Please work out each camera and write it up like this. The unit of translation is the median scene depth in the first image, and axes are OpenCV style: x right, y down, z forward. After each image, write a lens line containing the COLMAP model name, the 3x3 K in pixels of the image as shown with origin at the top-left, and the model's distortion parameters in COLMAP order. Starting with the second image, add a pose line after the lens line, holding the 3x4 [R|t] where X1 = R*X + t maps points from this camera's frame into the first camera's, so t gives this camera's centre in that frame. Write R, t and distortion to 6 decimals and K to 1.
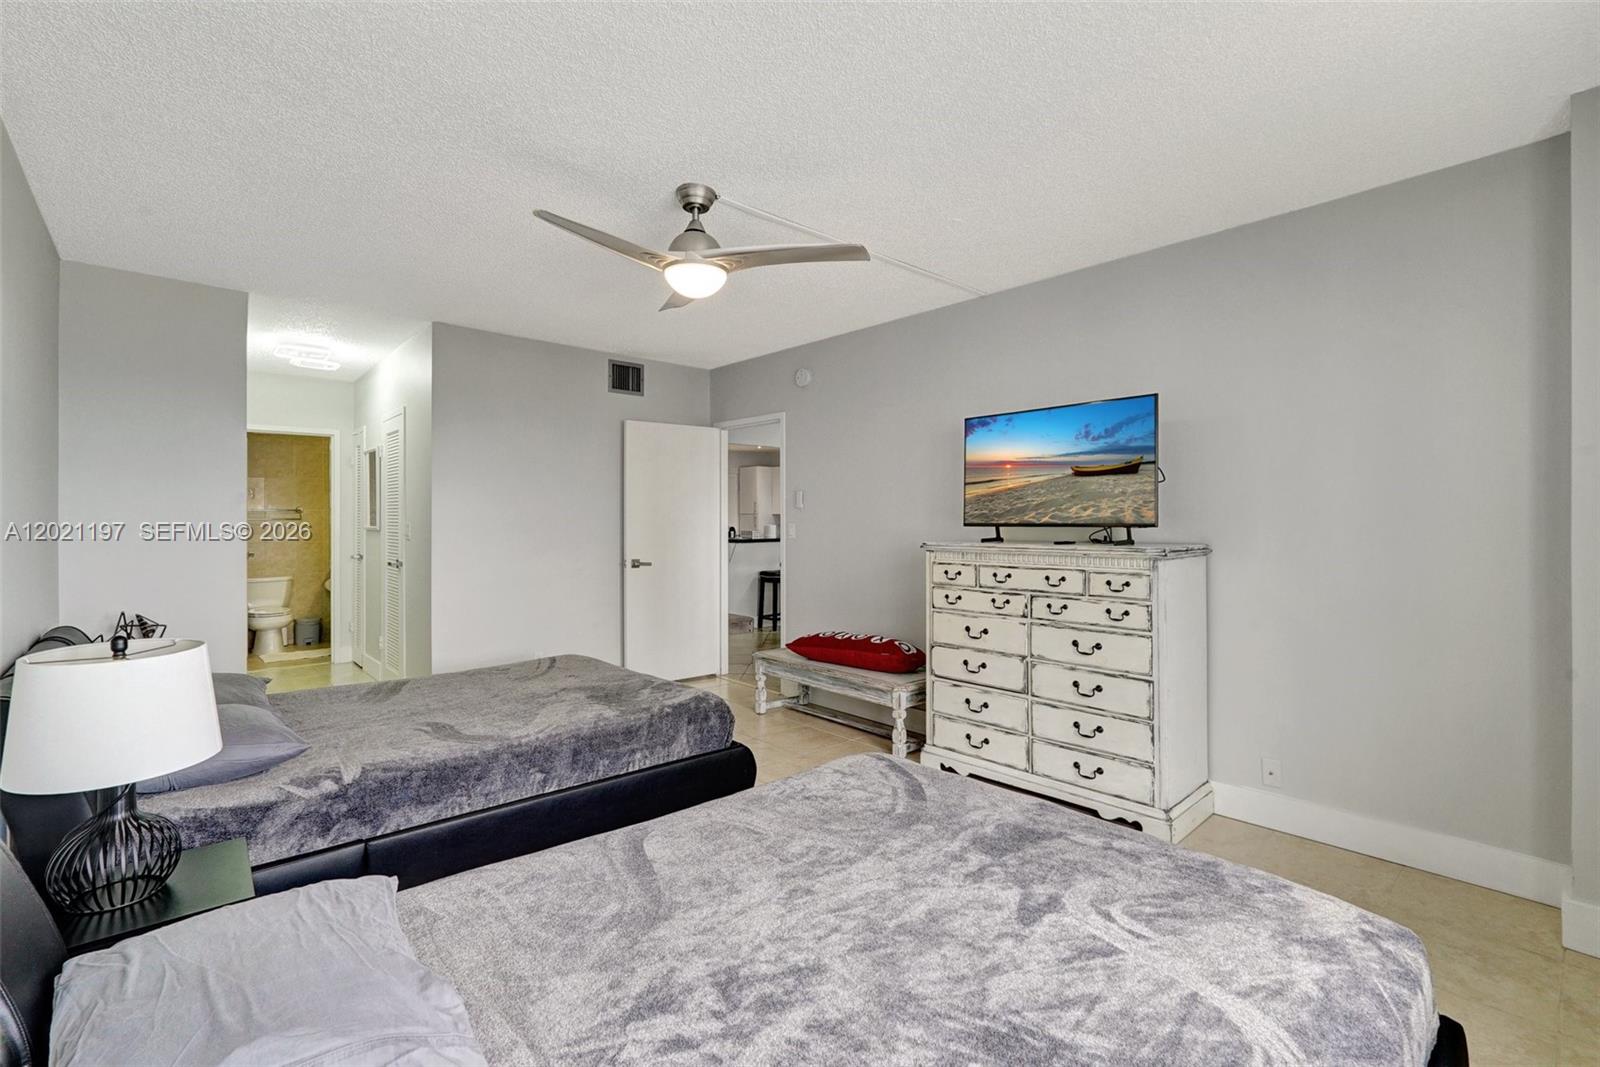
lens RADIAL K [[711.1, 0, 806.8], [0, 711.1, 518.8], [0, 0, 1]] dist [-0.008345, 0.000693]
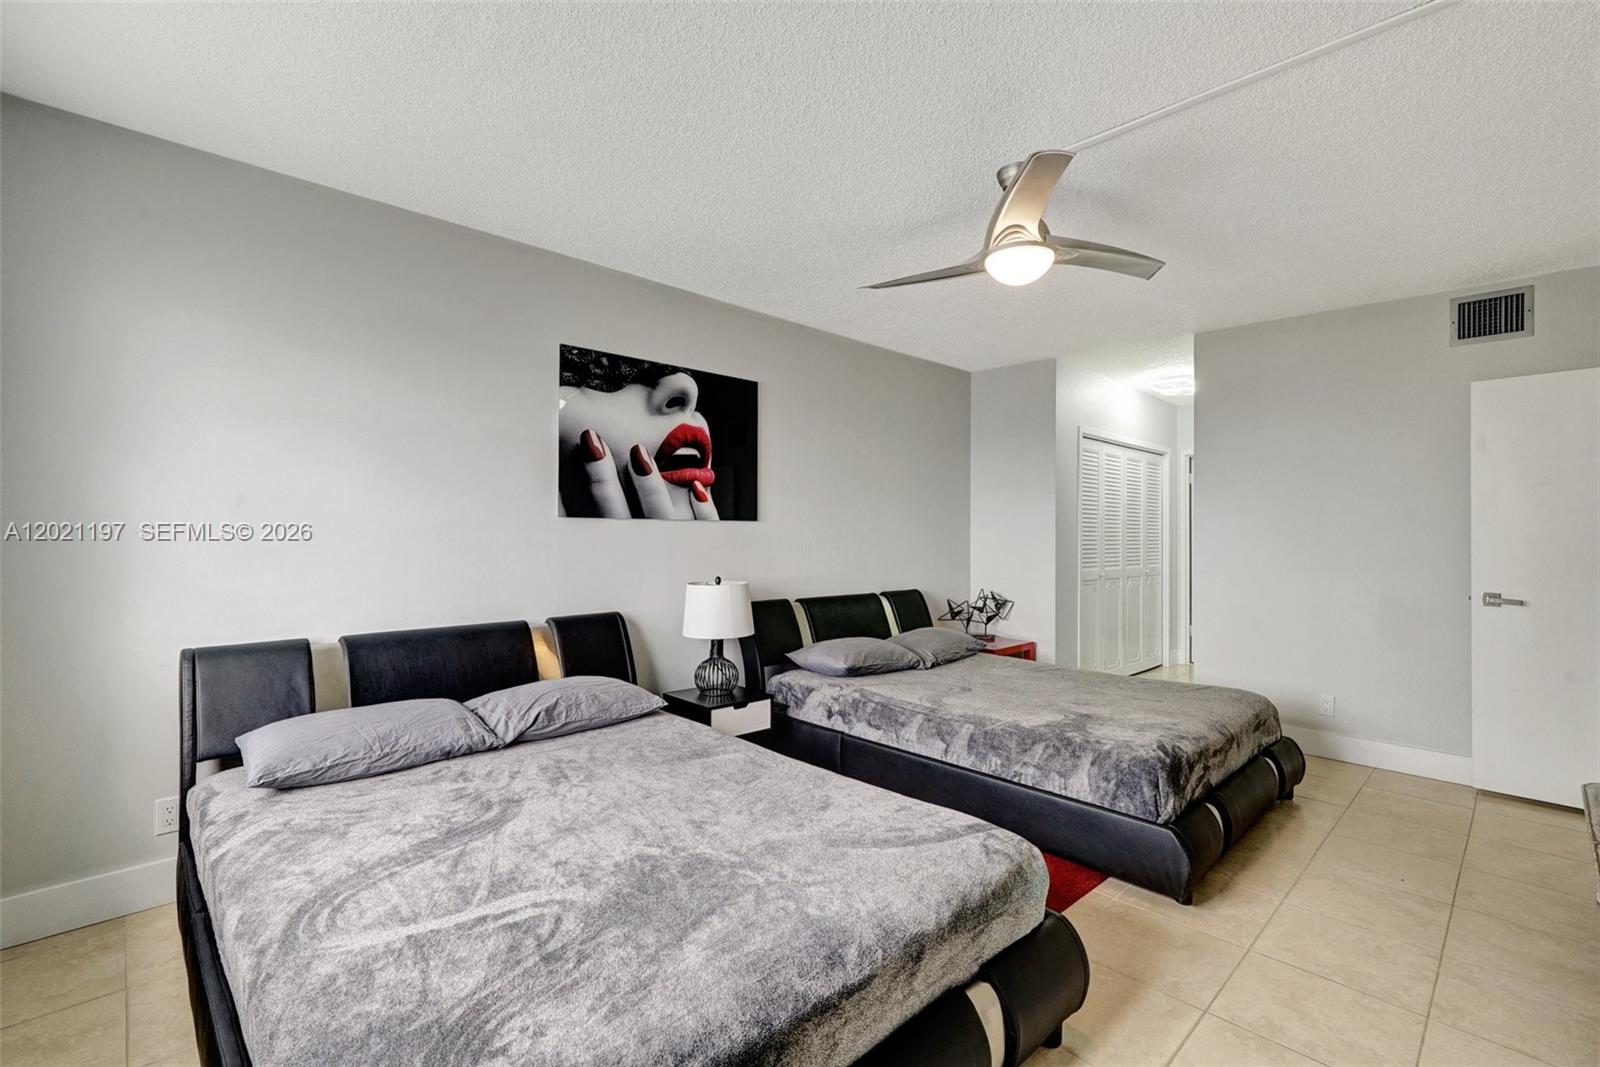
lens RADIAL K [[711.1, 0, 804.7], [0, 711.1, 537.6], [0, 0, 1]] dist [-0.008345, 0.000693]
pose [[0.042778, 0.008773, -0.999046, 0.547273], [-0.005647, 0.999948, 0.008539, 0.006729], [0.999069, 0.005276, 0.042825, 0.497948]]
